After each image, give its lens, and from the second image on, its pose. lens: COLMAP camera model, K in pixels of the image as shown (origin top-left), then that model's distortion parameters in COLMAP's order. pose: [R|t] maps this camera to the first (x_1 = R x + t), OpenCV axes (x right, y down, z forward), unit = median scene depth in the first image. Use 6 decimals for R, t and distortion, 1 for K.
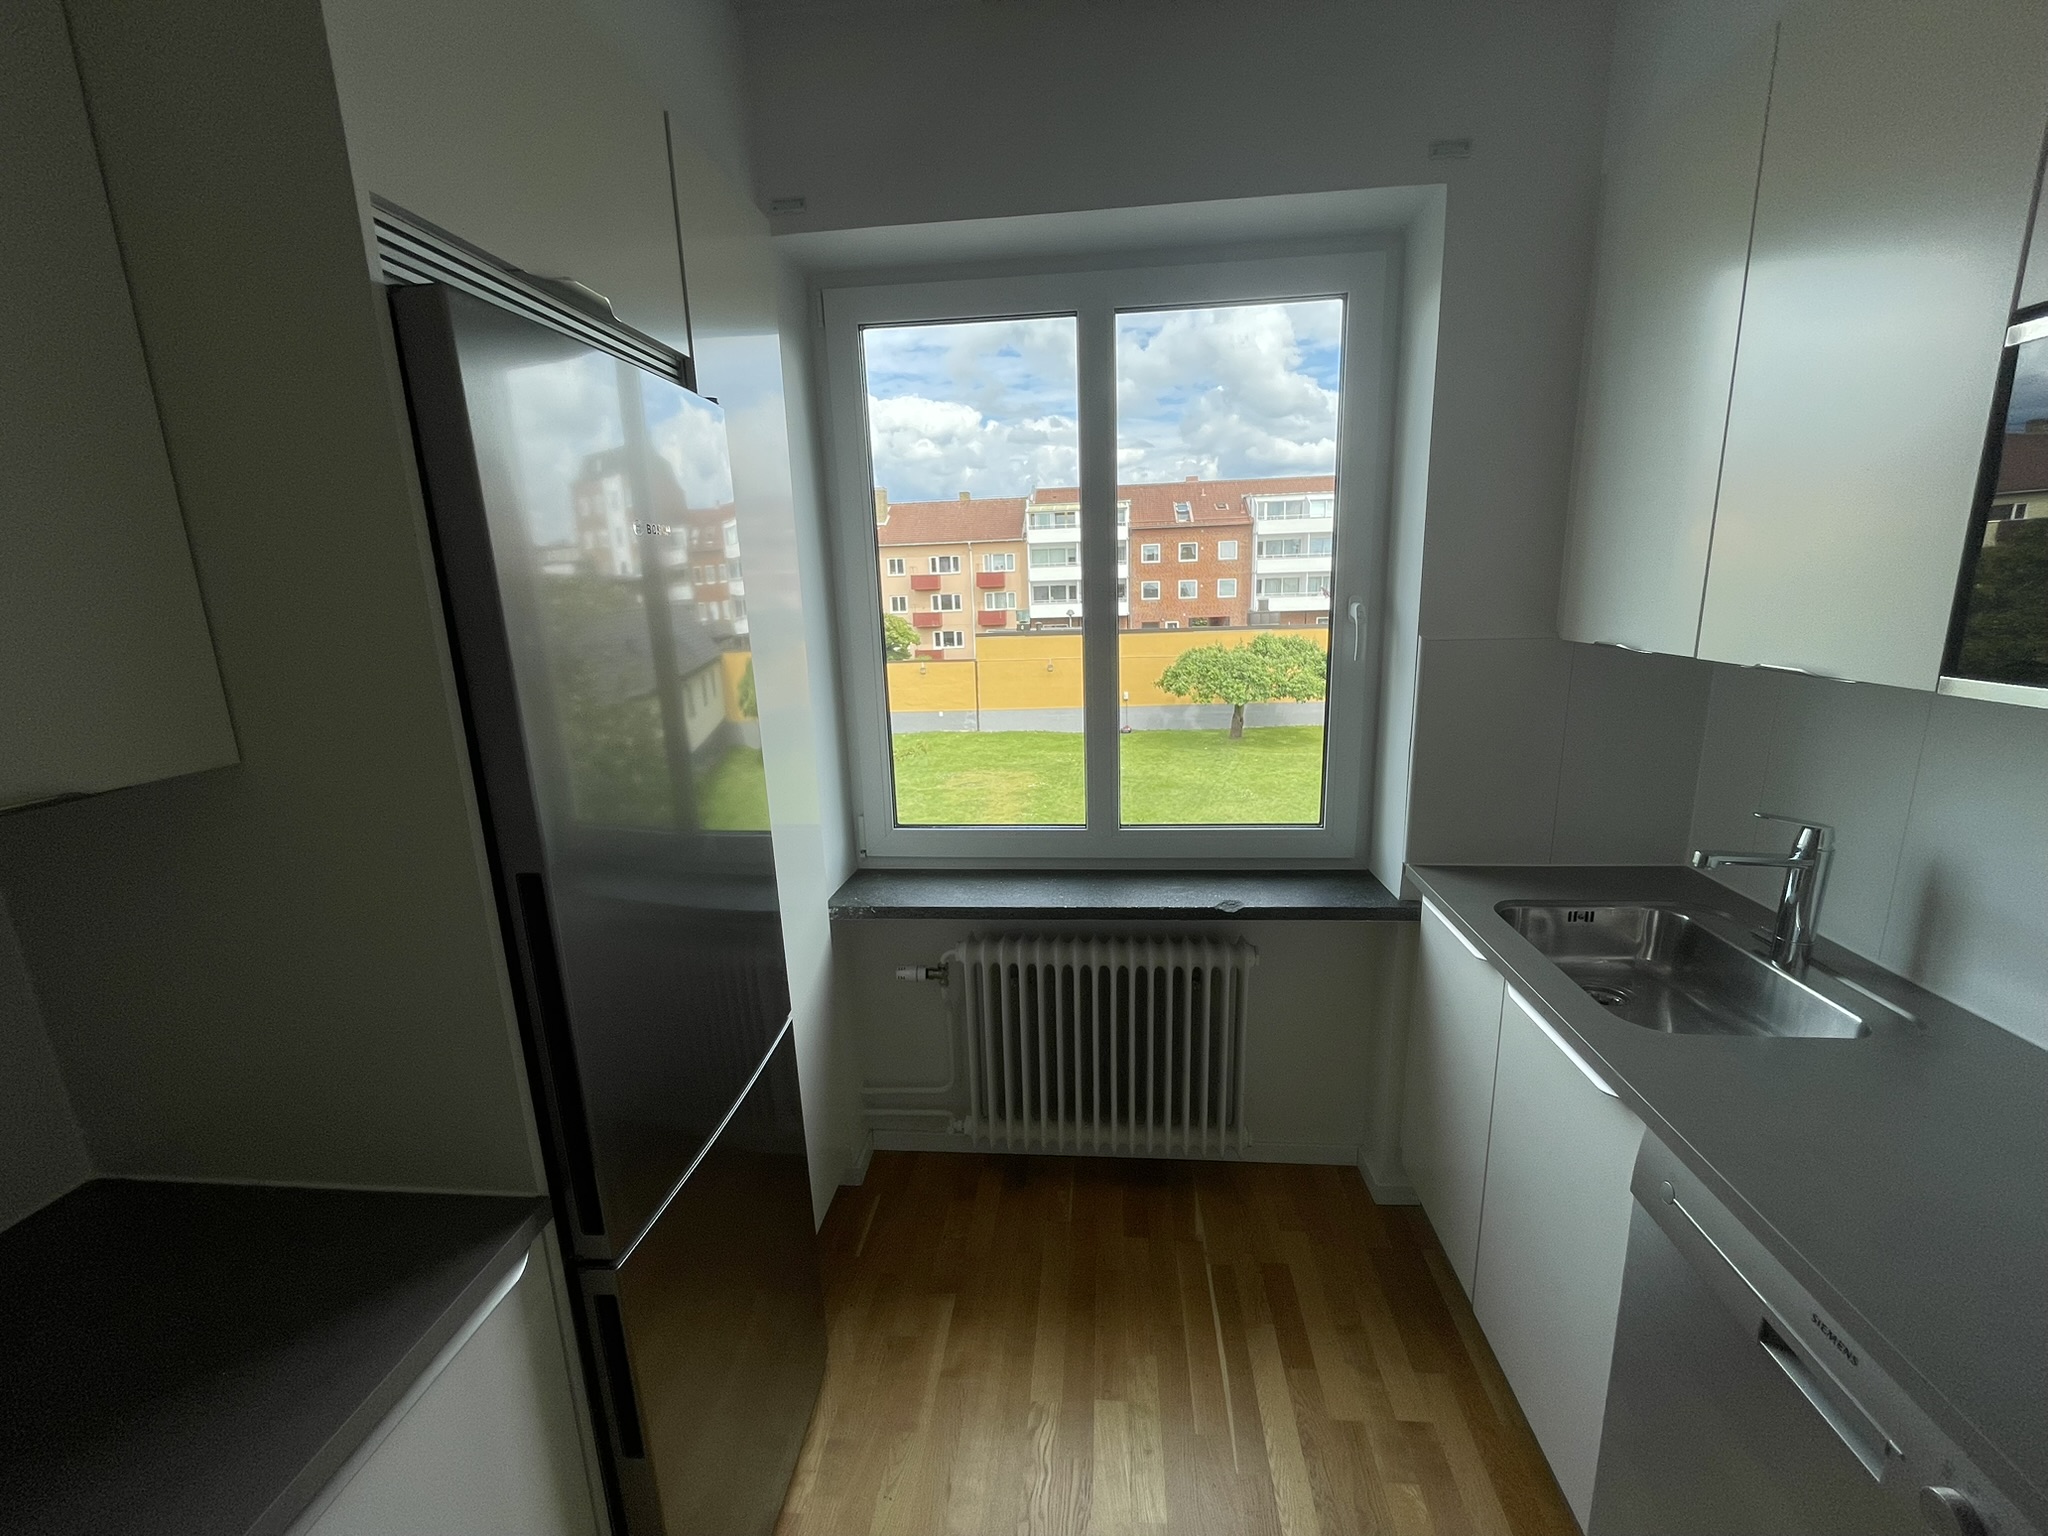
lens RADIAL K [[829.6, 0, 1024.0], [0, 829.6, 768.0], [0, 0, 1]] dist [0.001694, -0.000557]
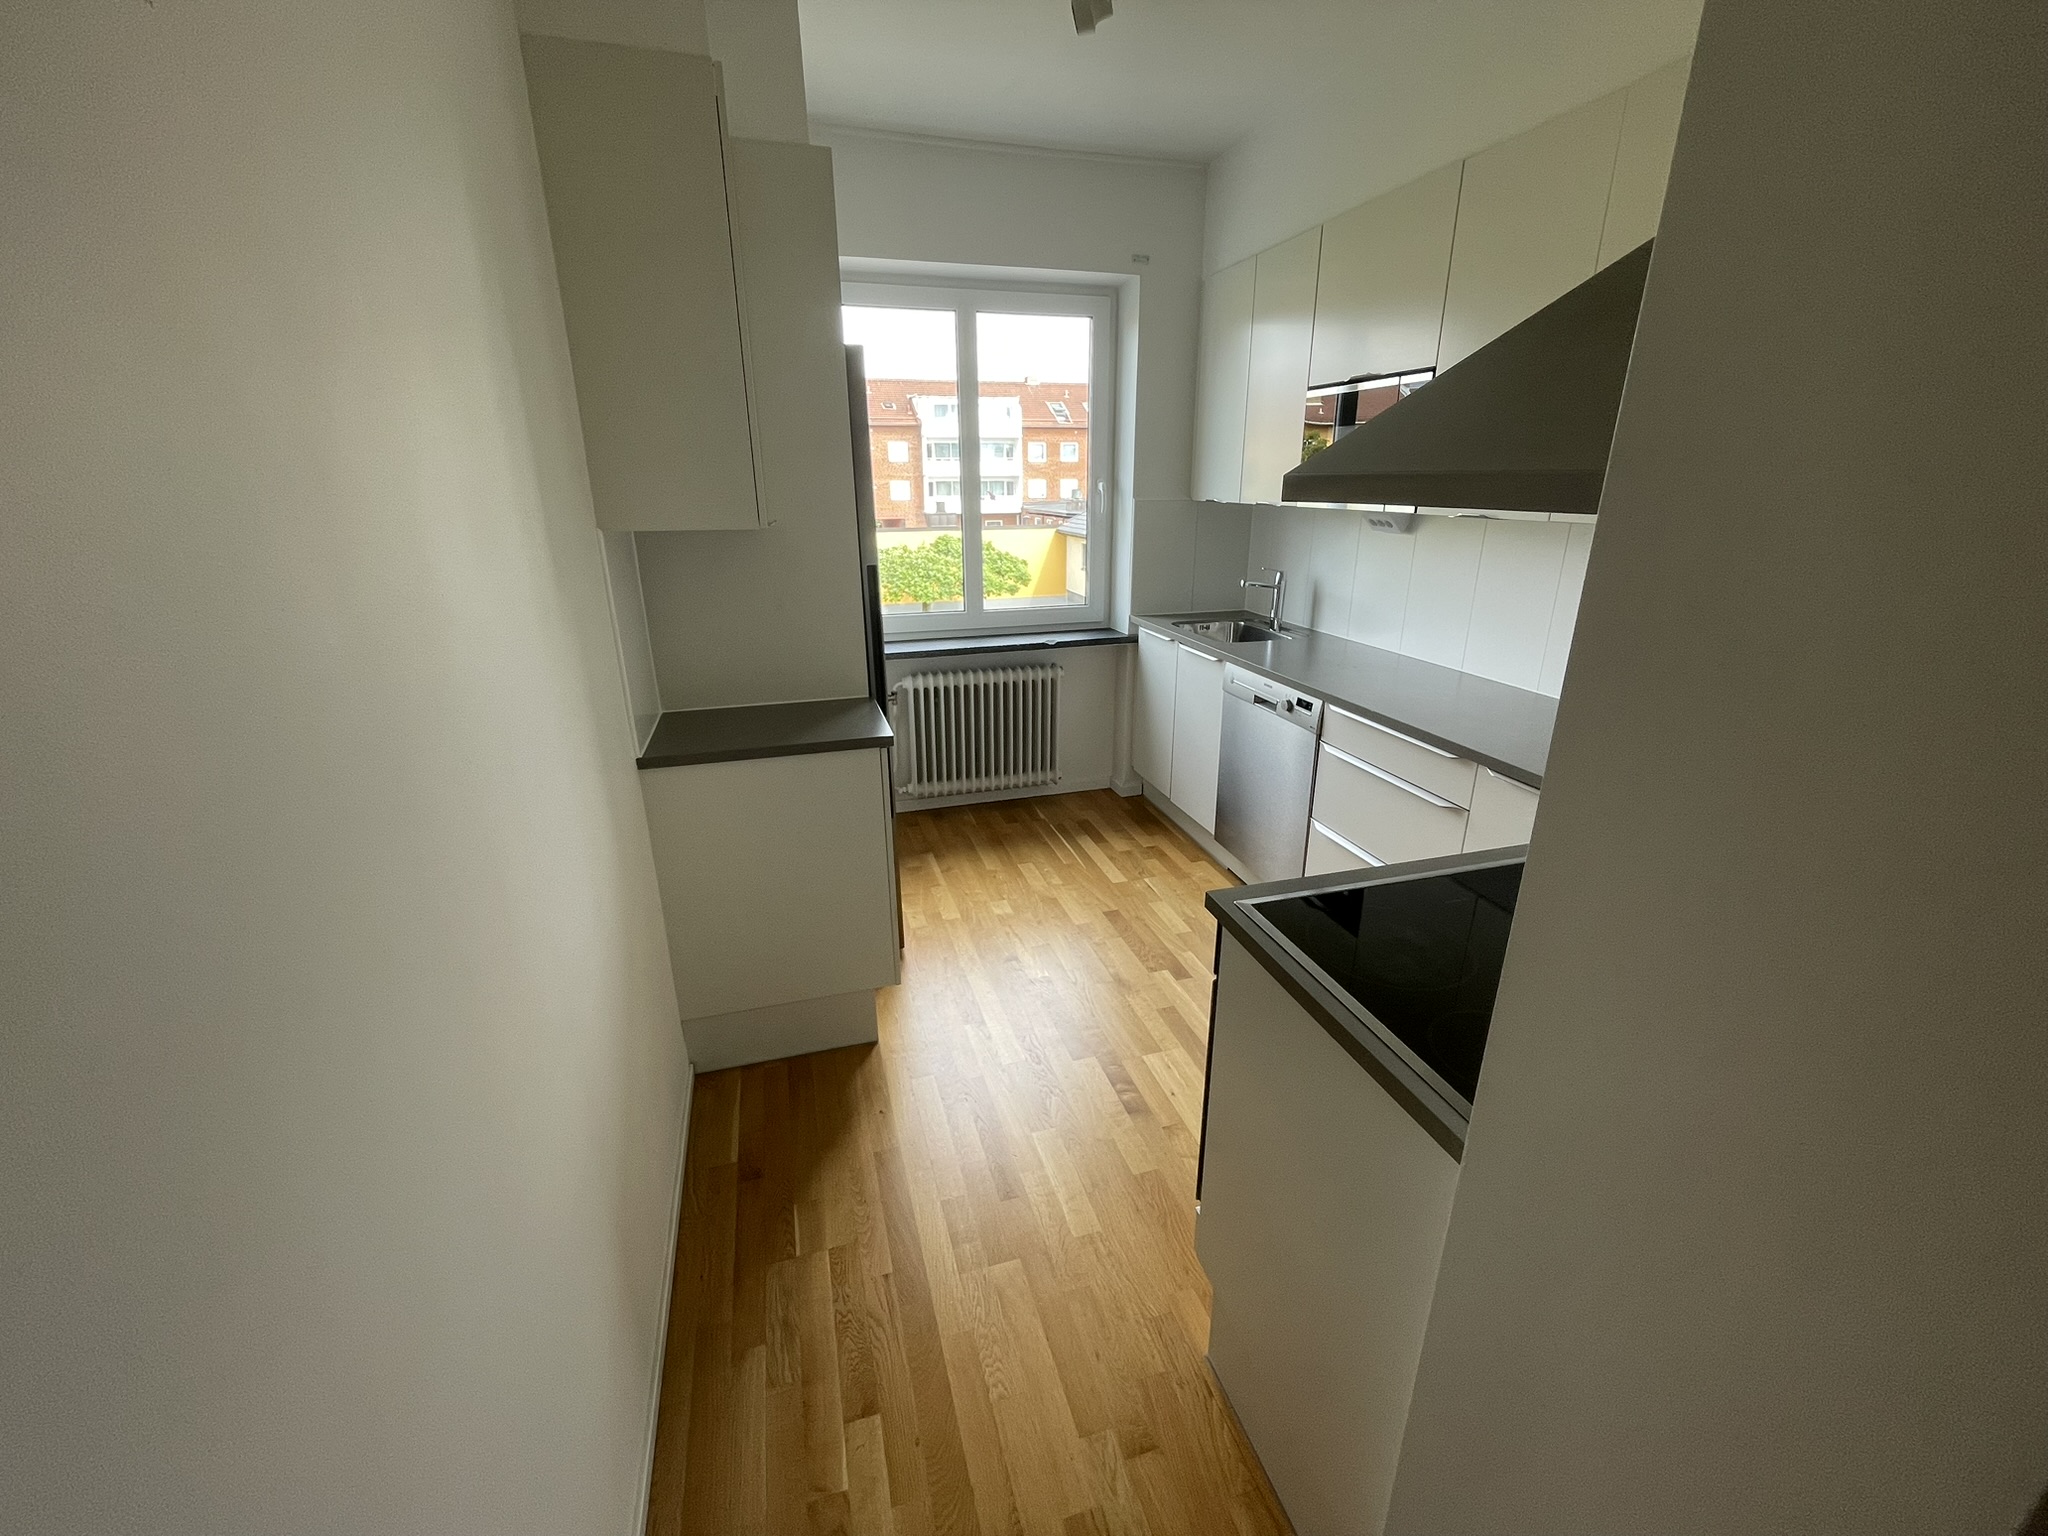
lens RADIAL K [[829.6, 0, 1024.0], [0, 829.6, 768.0], [0, 0, 1]] dist [0.001694, -0.000557]
pose [[0.926276, -0.098322, 0.363794, -0.534094], [0.058097, 0.991081, 0.119932, 0.218030], [-0.372342, -0.089955, 0.923726, -0.776473]]
